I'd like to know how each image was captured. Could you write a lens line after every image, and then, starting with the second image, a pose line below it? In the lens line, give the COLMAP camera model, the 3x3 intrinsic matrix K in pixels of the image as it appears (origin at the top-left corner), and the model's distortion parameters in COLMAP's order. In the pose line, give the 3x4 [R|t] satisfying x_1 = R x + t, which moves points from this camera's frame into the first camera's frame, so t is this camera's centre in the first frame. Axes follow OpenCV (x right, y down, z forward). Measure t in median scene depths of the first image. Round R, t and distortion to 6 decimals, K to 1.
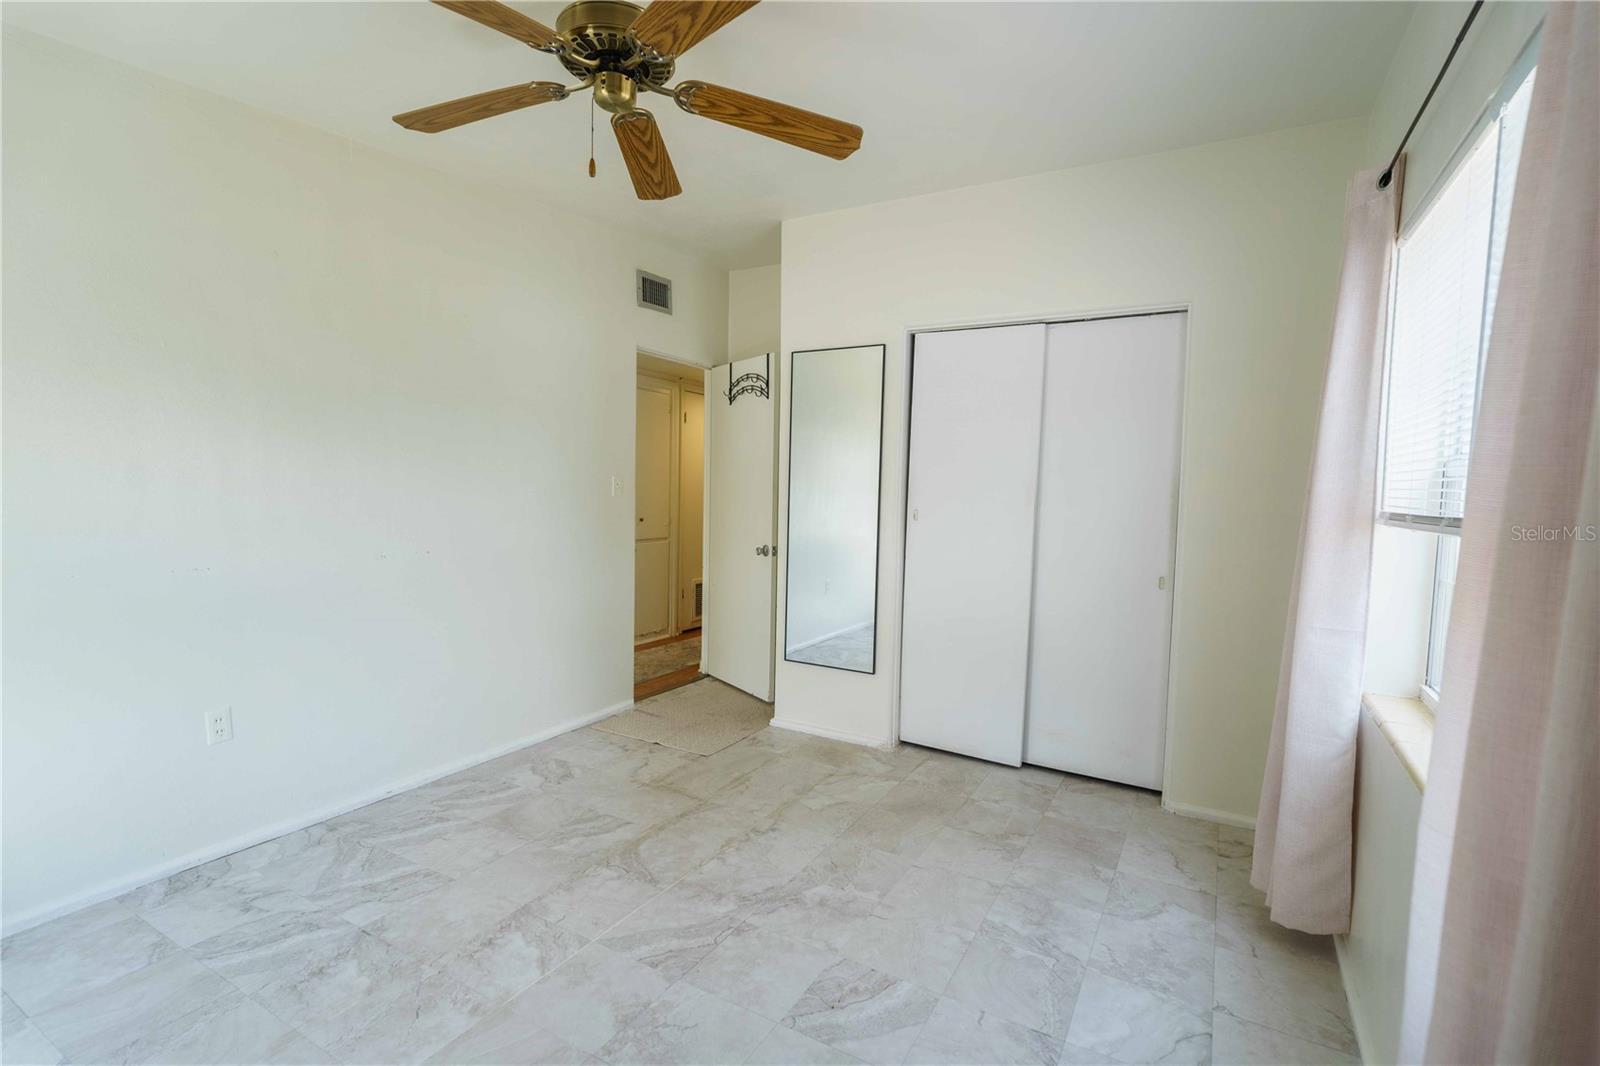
lens RADIAL K [[750.5, 0, 801.9], [0, 750.5, 534.7], [0, 0, 1]] dist [-0.011572, 0.002218]
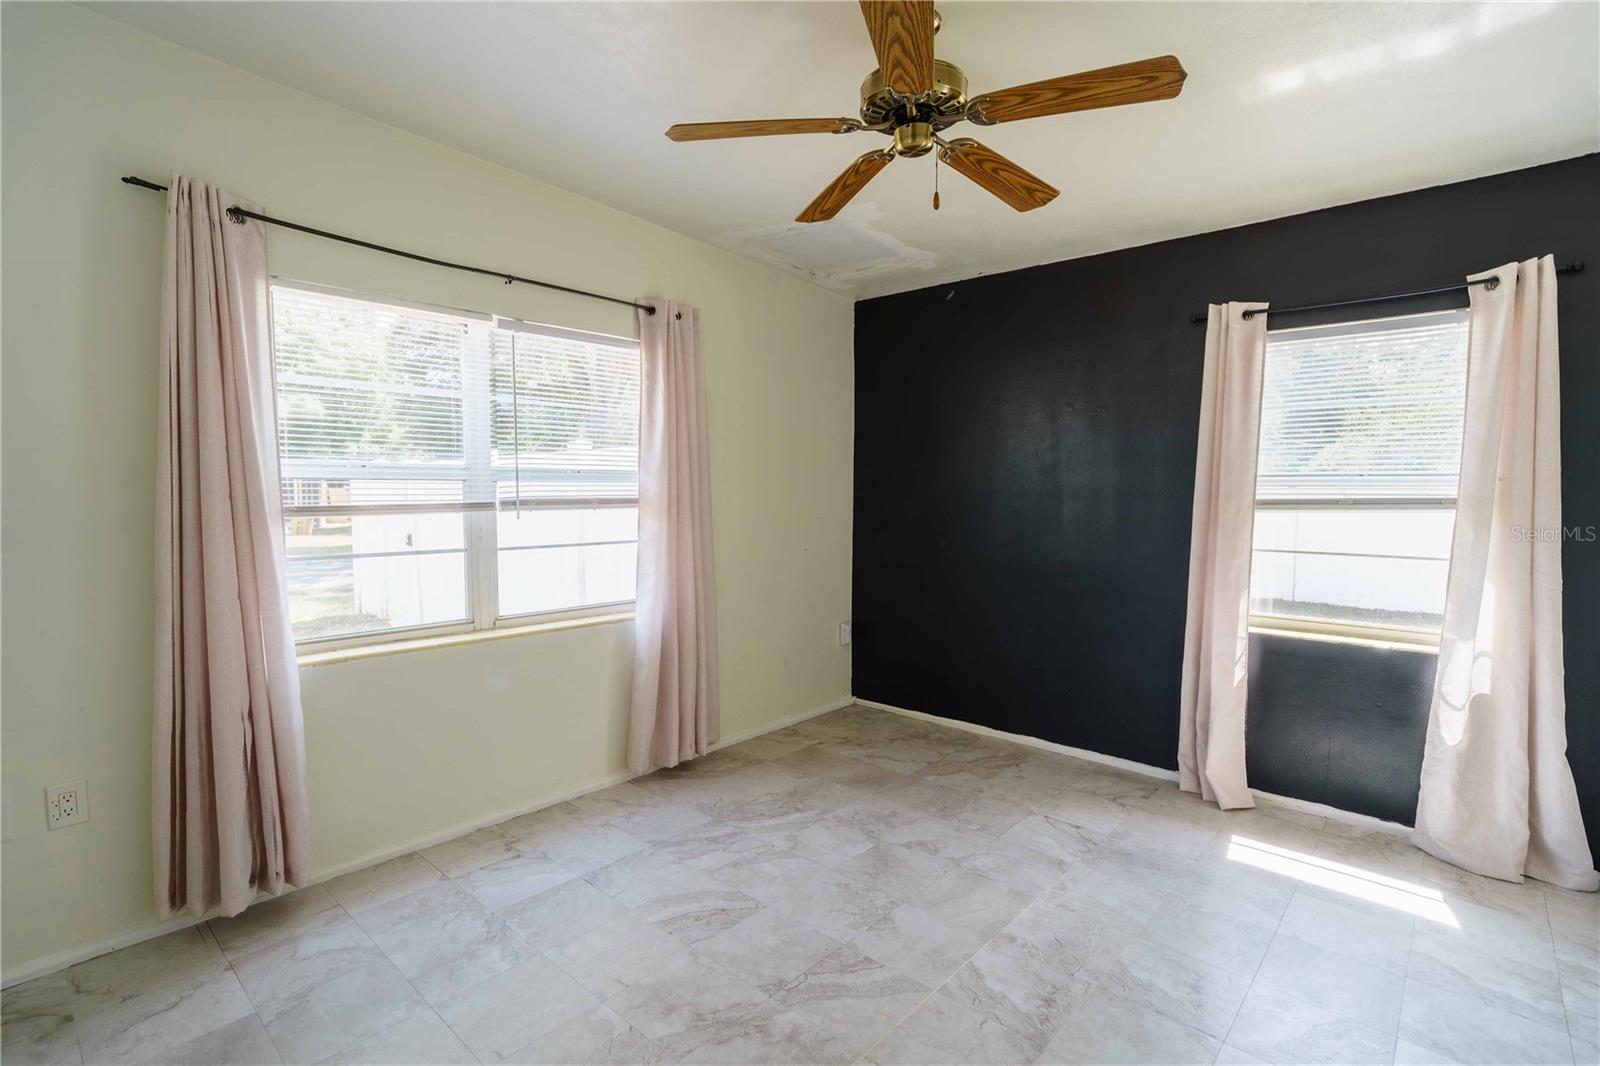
lens RADIAL K [[750.5, 0, 801.9], [0, 750.5, 534.7], [0, 0, 1]] dist [-0.011572, 0.002218]
pose [[-0.976784, -0.034286, 0.211466, -0.295887], [-0.006791, 0.991569, 0.129399, -0.140310], [-0.214120, 0.124959, -0.968782, 1.876281]]
